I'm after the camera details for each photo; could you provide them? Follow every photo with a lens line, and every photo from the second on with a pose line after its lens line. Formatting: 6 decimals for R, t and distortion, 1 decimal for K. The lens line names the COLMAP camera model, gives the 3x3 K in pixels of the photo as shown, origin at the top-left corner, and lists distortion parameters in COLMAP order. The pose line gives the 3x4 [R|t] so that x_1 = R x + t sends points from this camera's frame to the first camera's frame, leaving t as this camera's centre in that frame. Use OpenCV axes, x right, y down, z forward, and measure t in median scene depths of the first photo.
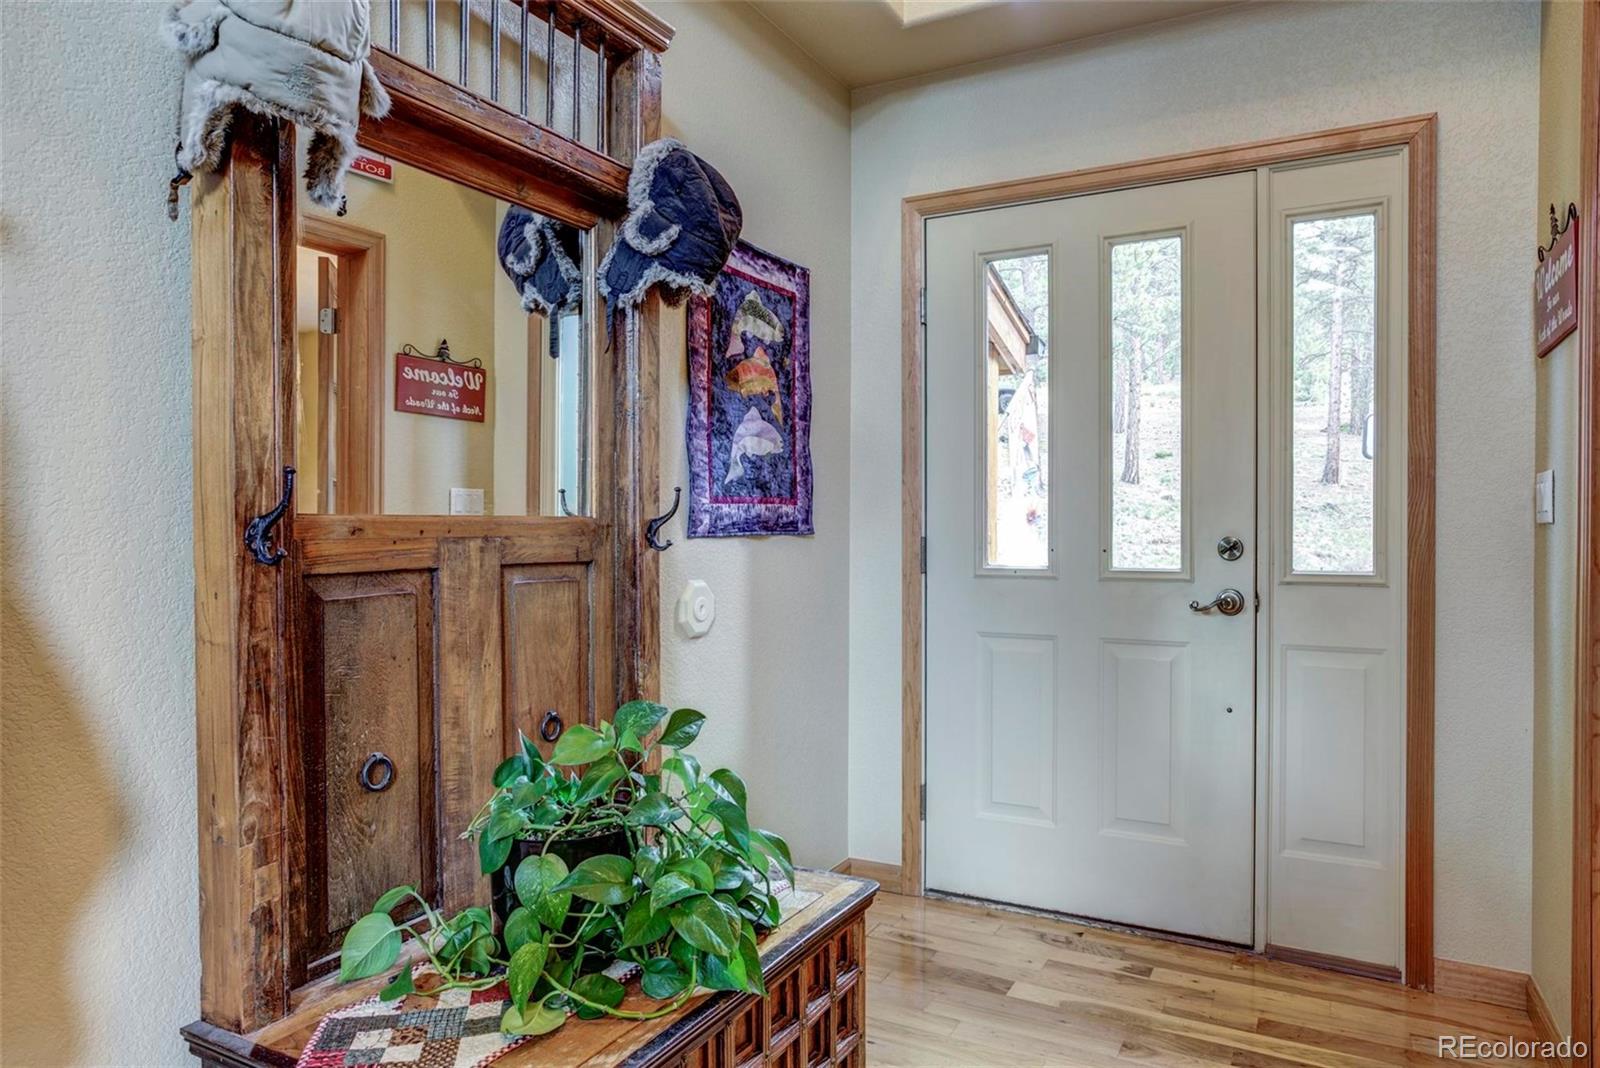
lens RADIAL K [[1021.0, 0, 803.4], [0, 1021.0, 528.2], [0, 0, 1]] dist [-0.006270, 0.000003]
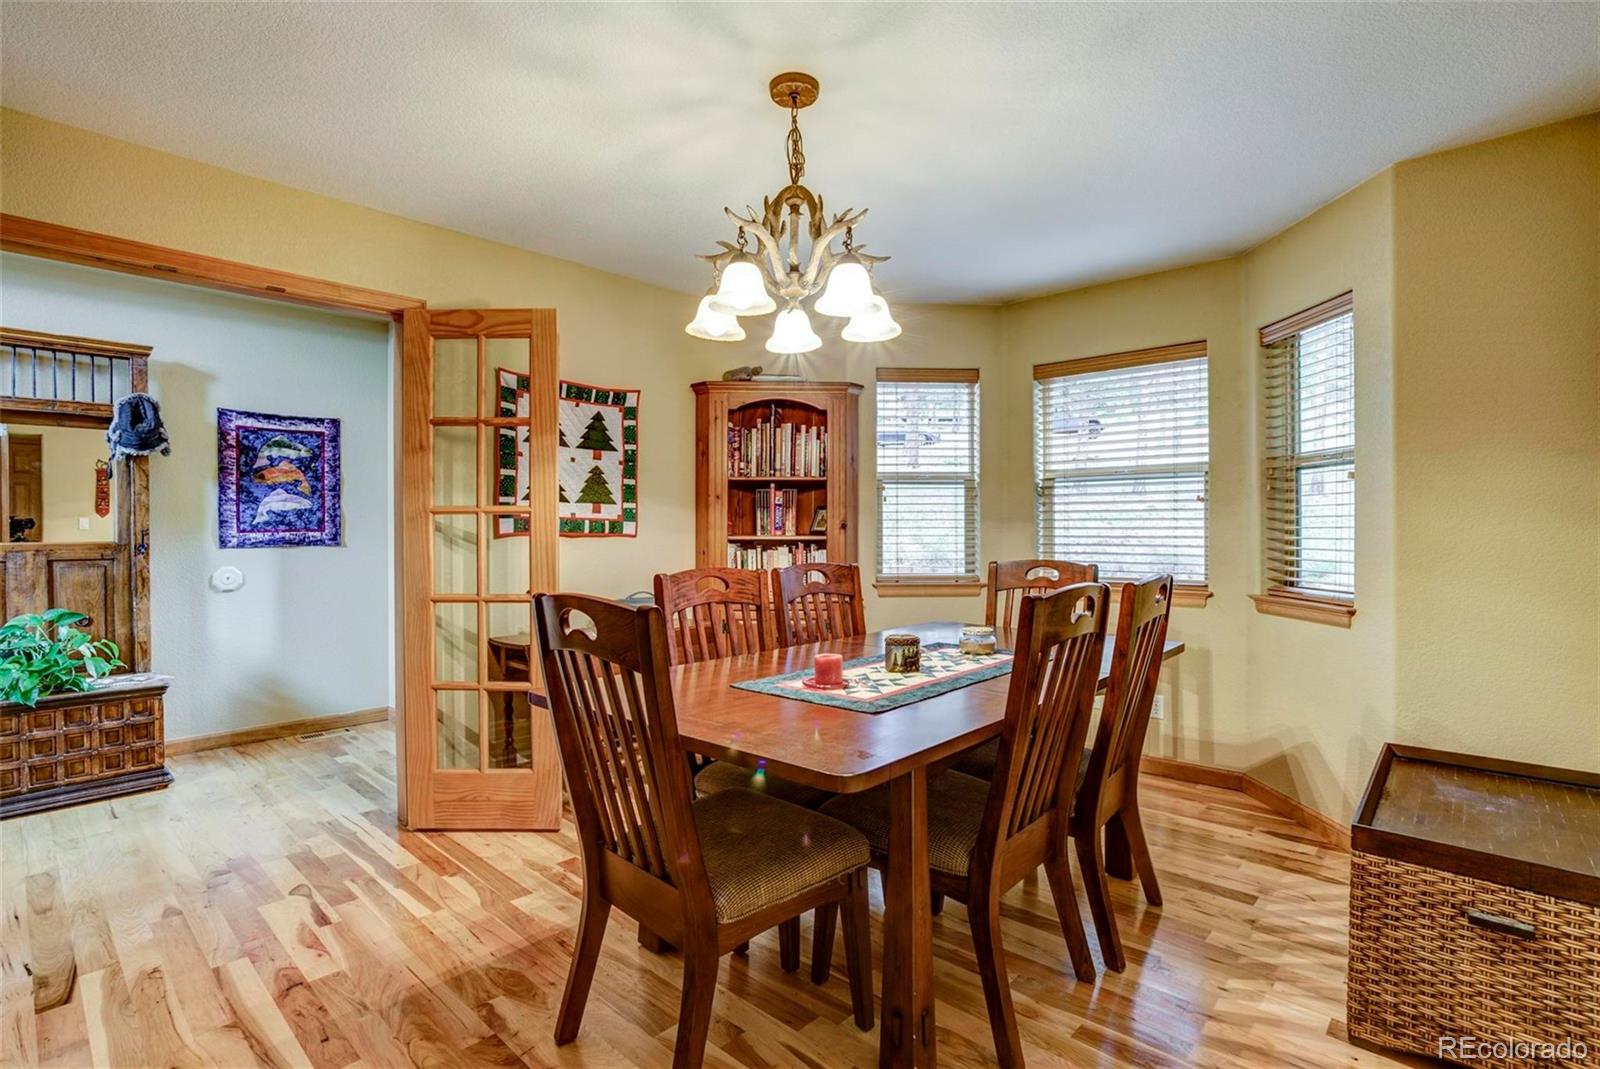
lens RADIAL K [[775.5, 0, 788.6], [0, 775.5, 526.0], [0, 0, 1]] dist [-0.055241, 0.024526]
pose [[0.968276, 0.000888, -0.249883, 1.418903], [-0.001040, 0.999999, -0.000475, -0.038112], [0.249882, 0.000720, 0.968276, -0.310928]]
